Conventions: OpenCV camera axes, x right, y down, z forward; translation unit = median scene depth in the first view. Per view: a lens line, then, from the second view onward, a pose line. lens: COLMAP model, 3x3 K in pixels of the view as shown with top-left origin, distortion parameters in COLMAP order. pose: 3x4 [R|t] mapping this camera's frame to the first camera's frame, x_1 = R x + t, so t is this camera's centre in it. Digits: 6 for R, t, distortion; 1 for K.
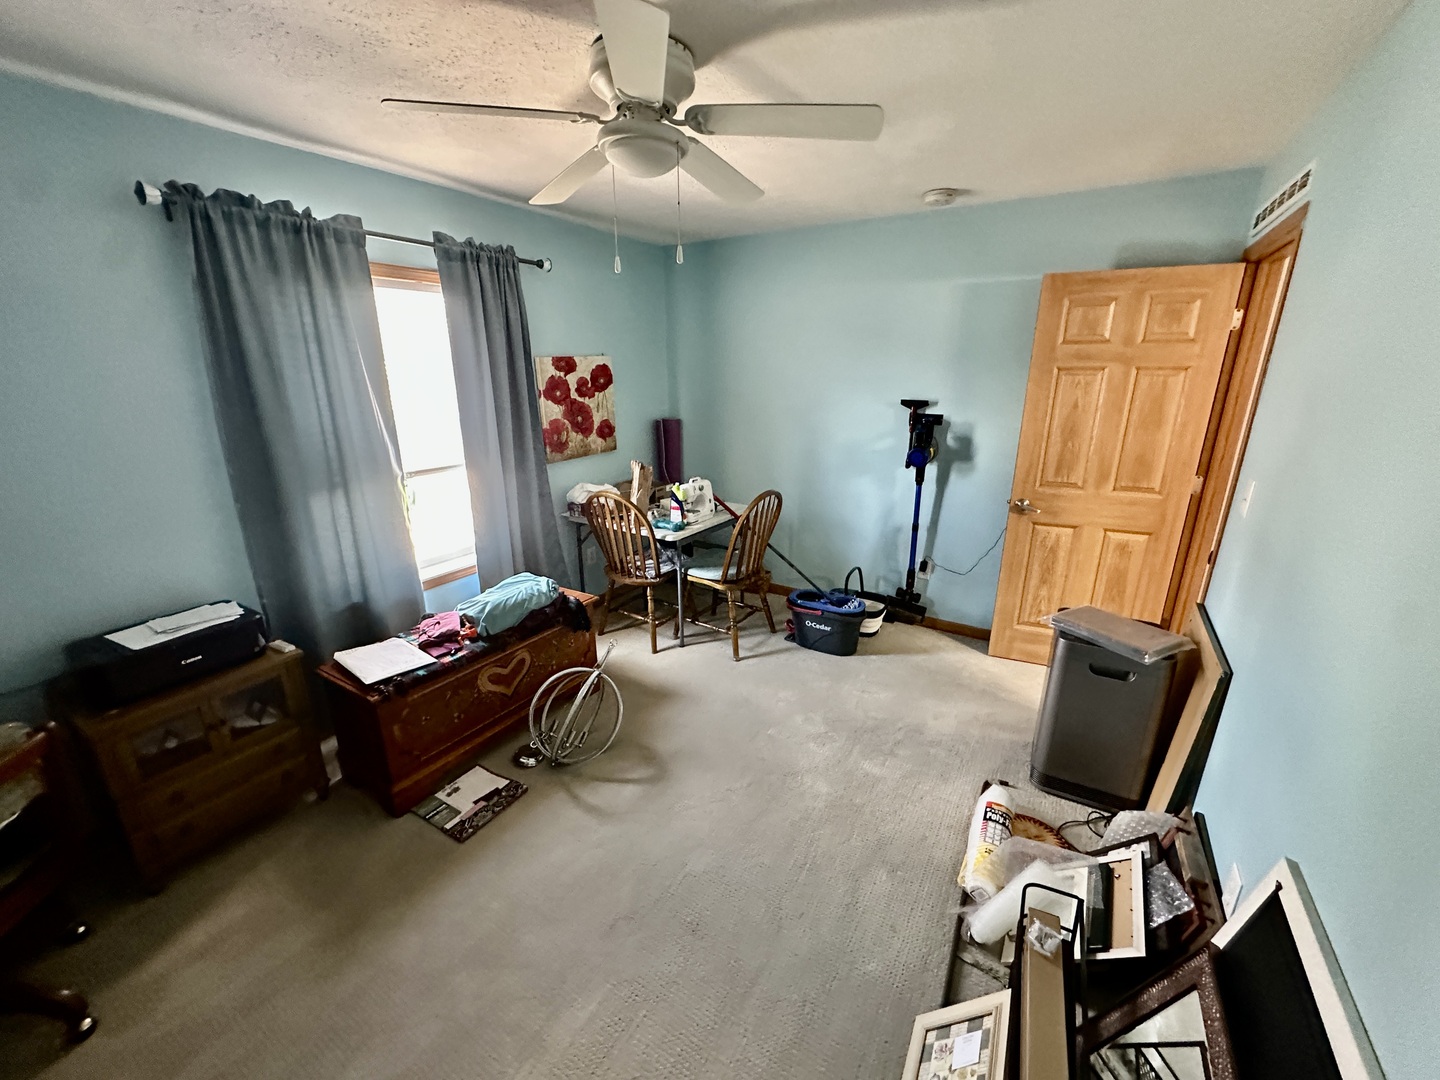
lens RADIAL K [[574.2, 0, 725.7], [0, 574.2, 537.0], [0, 0, 1]] dist [-0.006850, 0.001493]
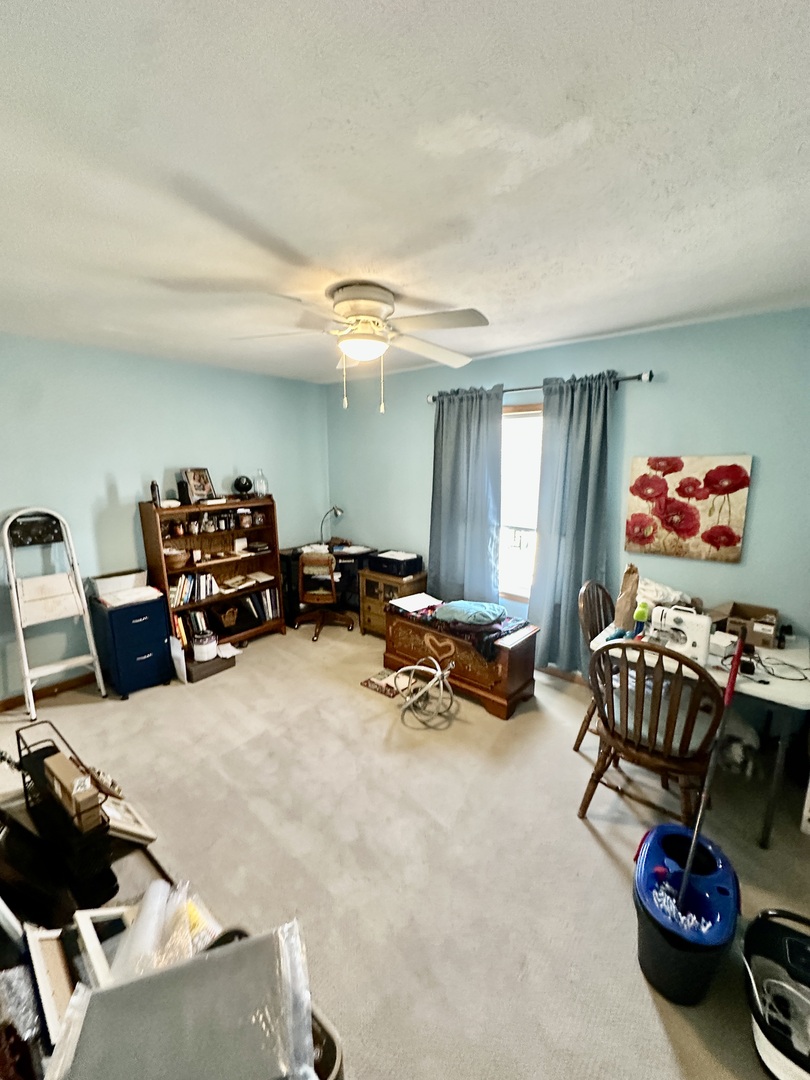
lens RADIAL K [[430.7, 0, 401.4], [0, 430.7, 536.6], [0, 0, 1]] dist [-0.006850, 0.001493]
pose [[-0.153822, 0.183403, -0.970928, 0.572187], [-0.283238, 0.933204, 0.221150, -0.219454], [0.946634, 0.309022, -0.091600, 0.672107]]
